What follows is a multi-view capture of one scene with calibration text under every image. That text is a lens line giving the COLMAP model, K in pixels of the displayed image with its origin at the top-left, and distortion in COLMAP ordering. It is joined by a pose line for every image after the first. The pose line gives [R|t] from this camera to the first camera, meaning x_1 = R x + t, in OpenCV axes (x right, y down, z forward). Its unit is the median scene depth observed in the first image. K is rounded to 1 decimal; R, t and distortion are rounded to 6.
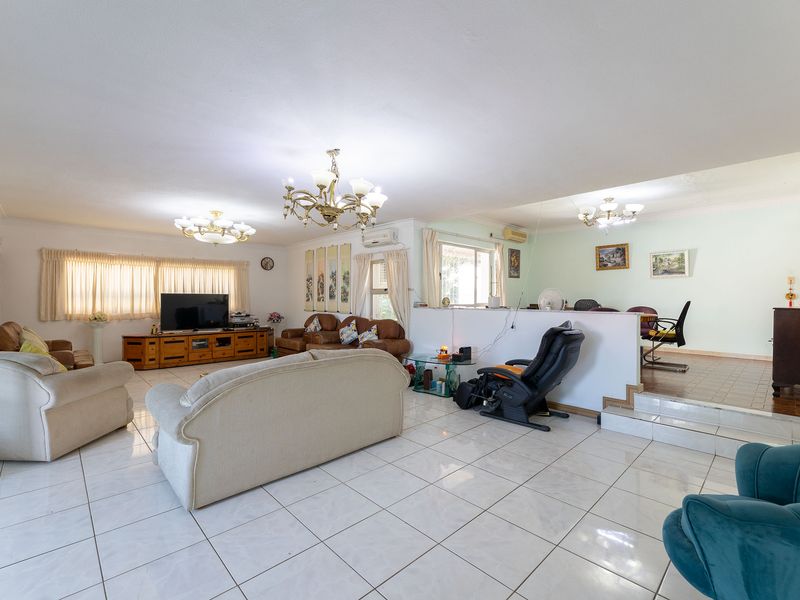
lens RADIAL K [[363.1, 0, 400.0], [0, 363.1, 300.0], [0, 0, 1]] dist [-0.001374, -0.000414]
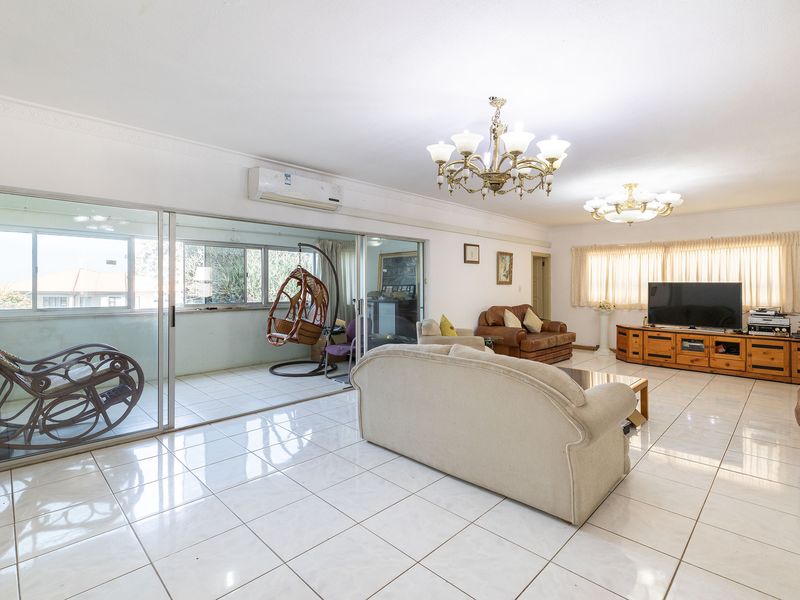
lens RADIAL K [[396.3, 0, 402.2], [0, 396.3, 280.5], [0, 0, 1]] dist [-0.014904, 0.000088]
pose [[0.033301, -0.015292, -0.999328, 0.290204], [-0.009907, 0.999829, -0.015629, -0.001269], [0.999396, 0.010421, 0.033144, 0.332102]]
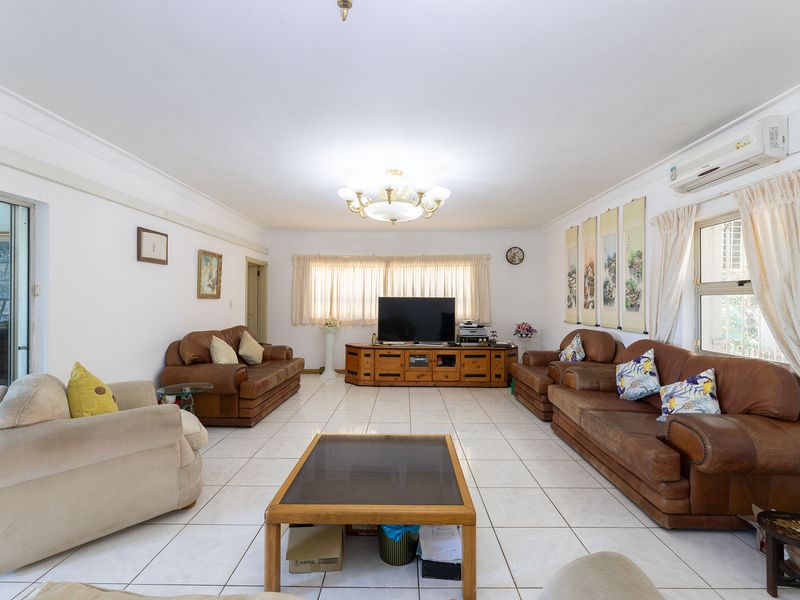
lens RADIAL K [[363.1, 0, 400.0], [0, 363.1, 300.0], [0, 0, 1]] dist [-0.001374, -0.000414]
pose [[0.717999, -0.003275, -0.696037, -0.029565], [-0.005542, 0.999930, -0.010421, -0.002487], [0.696022, 0.011340, 0.717931, 0.402138]]
